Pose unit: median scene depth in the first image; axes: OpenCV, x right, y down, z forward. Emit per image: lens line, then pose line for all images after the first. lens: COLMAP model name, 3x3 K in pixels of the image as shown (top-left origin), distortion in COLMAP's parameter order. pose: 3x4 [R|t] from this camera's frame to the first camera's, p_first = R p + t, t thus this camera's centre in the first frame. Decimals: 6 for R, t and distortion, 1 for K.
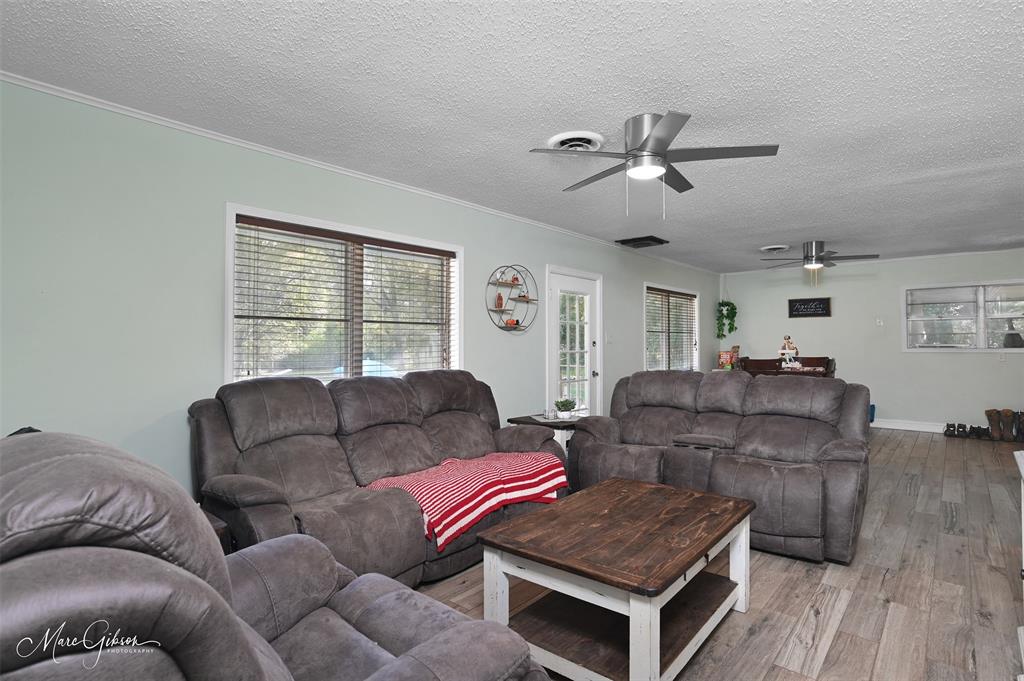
lens RADIAL K [[524.2, 0, 503.9], [0, 524.2, 338.4], [0, 0, 1]] dist [-0.051203, 0.002226]
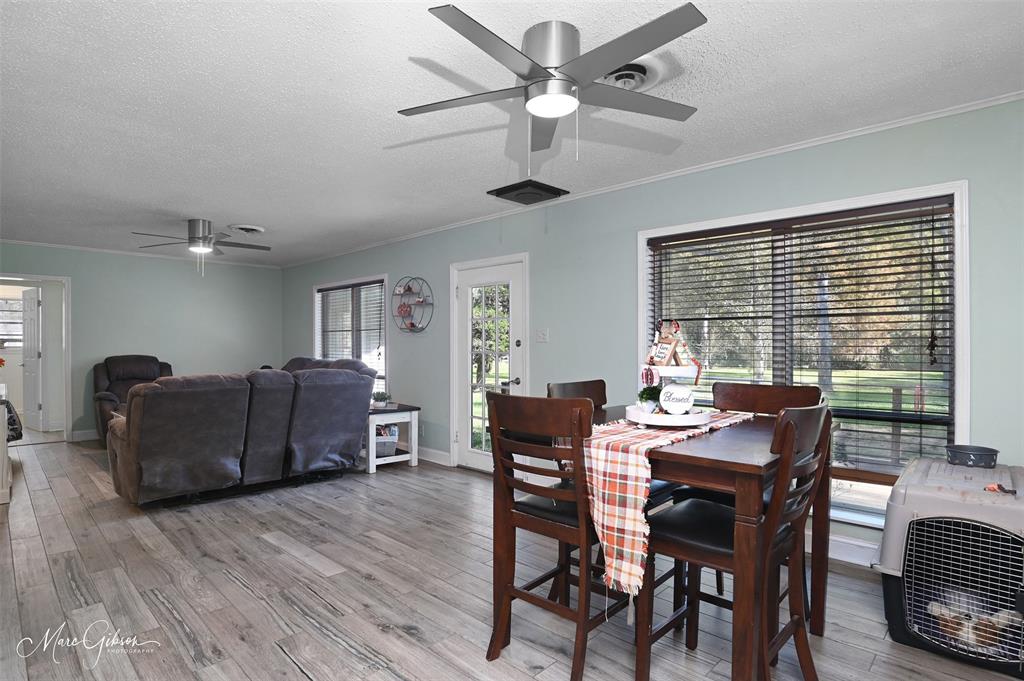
lens RADIAL K [[530.9, 0, 510.4], [0, 530.9, 346.5], [0, 0, 1]] dist [-0.052249, 0.000639]
pose [[-0.043323, 0.013251, -0.998973, 1.711848], [0.015886, 0.999795, 0.012573, 0.009450], [0.998935, -0.015325, -0.043524, 1.794825]]
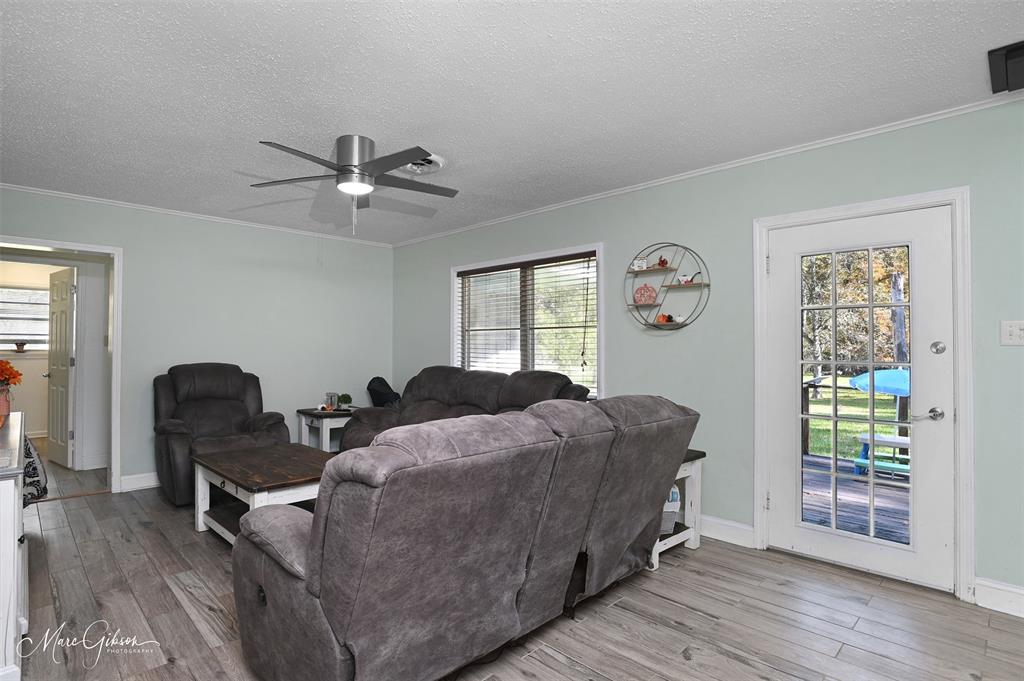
lens RADIAL K [[524.2, 0, 503.9], [0, 524.2, 338.4], [0, 0, 1]] dist [-0.051203, 0.002226]
pose [[-0.072318, -0.008057, -0.997349, 1.110659], [0.014798, 0.999849, -0.009150, 0.002019], [0.997272, -0.015420, -0.072188, 1.152771]]
